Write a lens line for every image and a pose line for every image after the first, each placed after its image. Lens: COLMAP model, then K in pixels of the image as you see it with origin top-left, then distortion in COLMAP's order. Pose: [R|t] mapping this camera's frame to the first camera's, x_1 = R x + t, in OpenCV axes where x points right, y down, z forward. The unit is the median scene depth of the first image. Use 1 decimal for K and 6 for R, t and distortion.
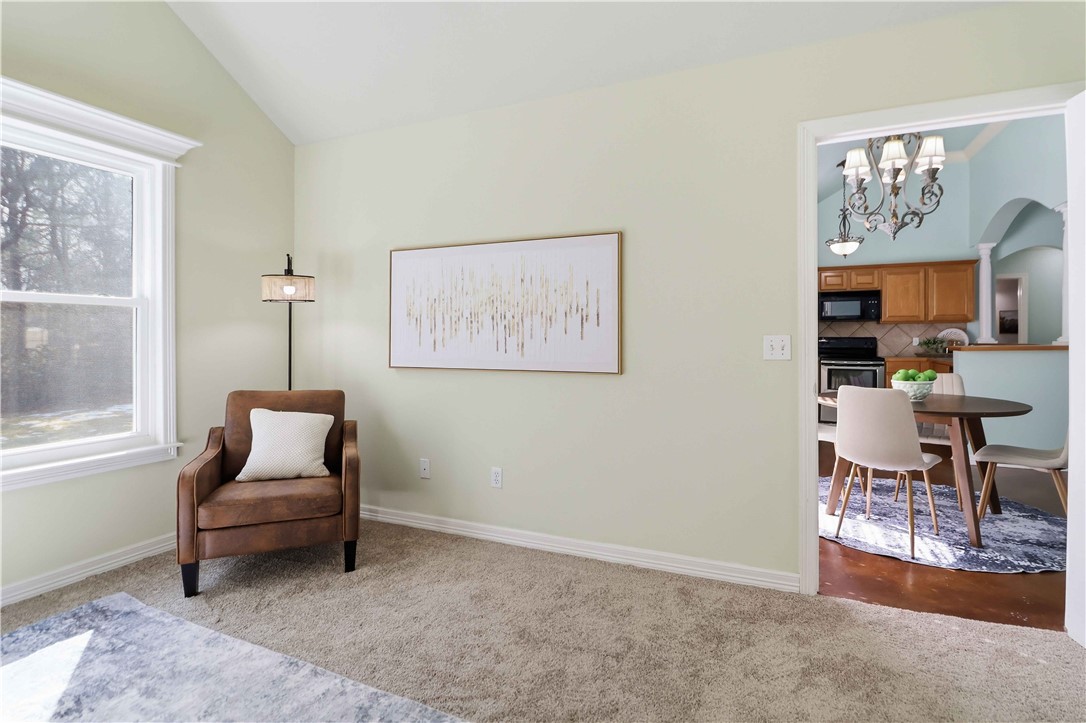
lens RADIAL K [[517.4, 0, 555.4], [0, 517.4, 341.4], [0, 0, 1]] dist [-0.008180, -0.008158]
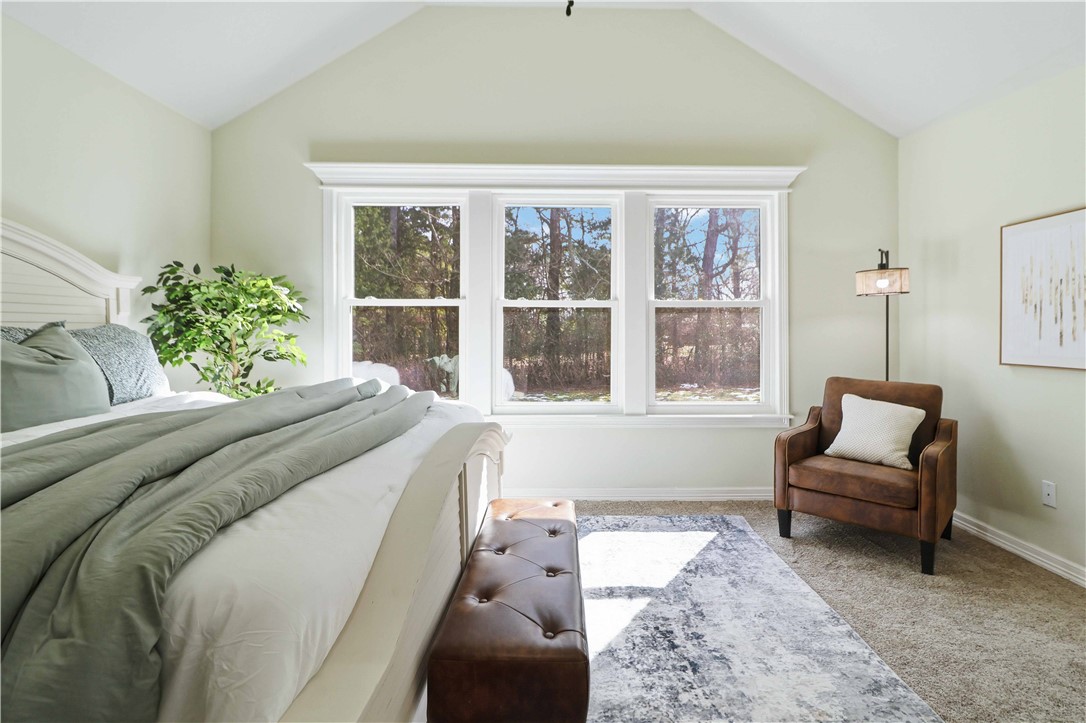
lens RADIAL K [[517.4, 0, 557.7], [0, 517.4, 328.8], [0, 0, 1]] dist [-0.008180, -0.008158]
pose [[0.402654, -0.005701, -0.915334, 0.195897], [-0.007261, 0.999929, -0.009422, 0.006545], [0.915323, 0.010440, 0.402584, -0.011944]]
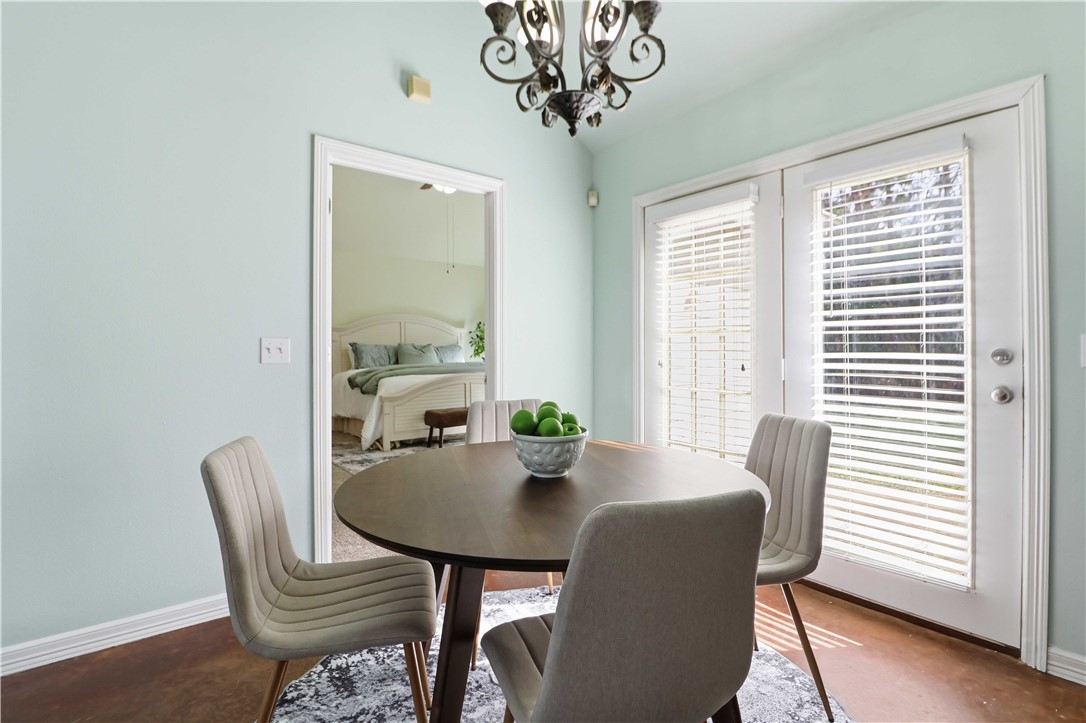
lens RADIAL K [[517.4, 0, 575.6], [0, 517.4, 345.5], [0, 0, 1]] dist [-0.008180, -0.008158]
pose [[-0.443886, -0.005605, -0.896066, 1.498380], [-0.005908, 0.999977, -0.003328, 0.010159], [0.896064, 0.003817, -0.443909, 1.693542]]
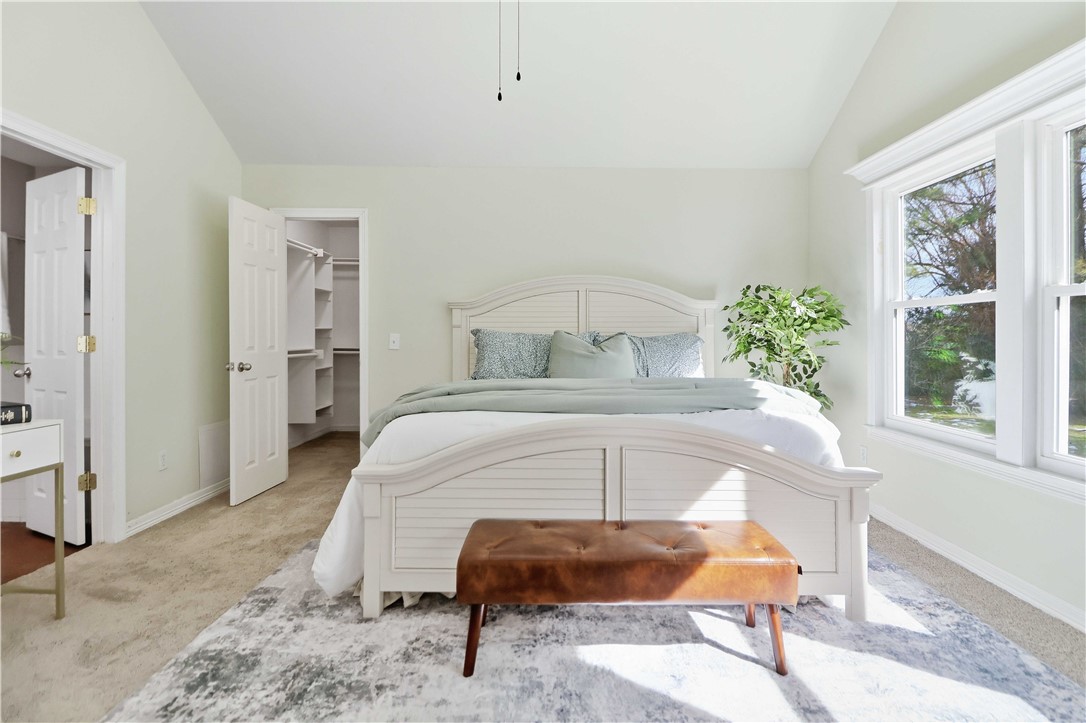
lens RADIAL K [[517.4, 0, 561.5], [0, 517.4, 342.8], [0, 0, 1]] dist [-0.008180, -0.008158]
pose [[-0.910865, -0.003972, -0.412684, -0.055635], [-0.011248, 0.999821, 0.015203, 0.006143], [0.412550, 0.018490, -0.910747, 0.854172]]
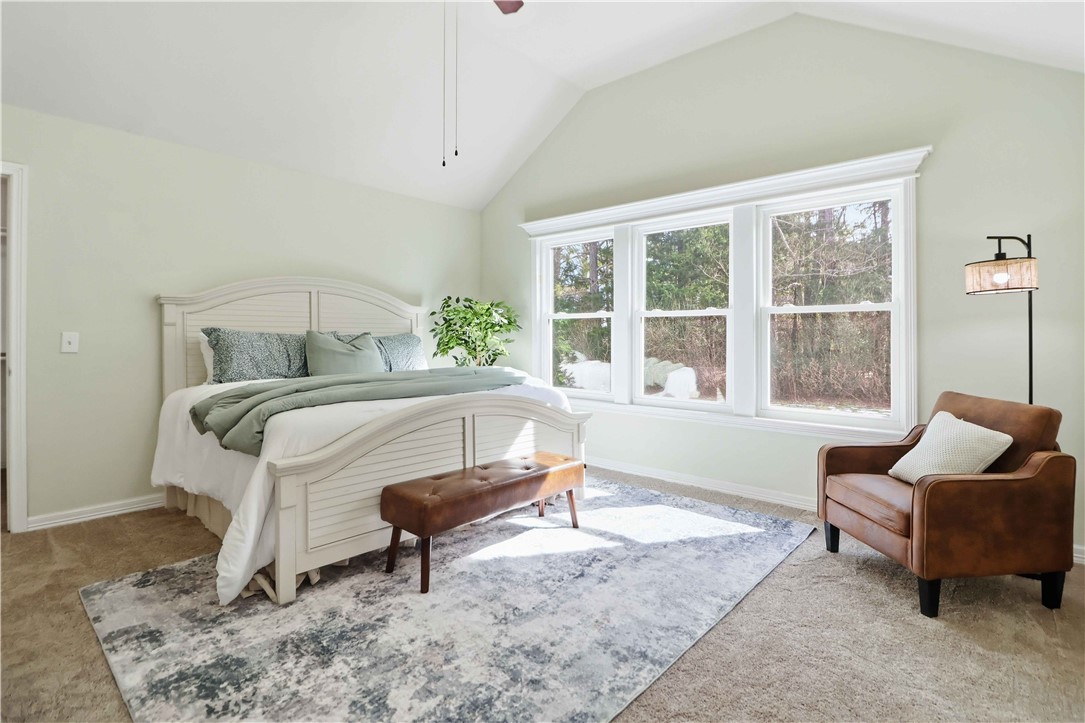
lens RADIAL K [[516.9, 0, 564.5], [0, 516.9, 339.9], [0, 0, 1]] dist [-0.008180, -0.008158]
pose [[-0.297939, -0.002192, -0.954582, 0.564011], [-0.012765, 0.999917, 0.001688, 0.009362], [0.954500, 0.012688, -0.297942, 0.690397]]
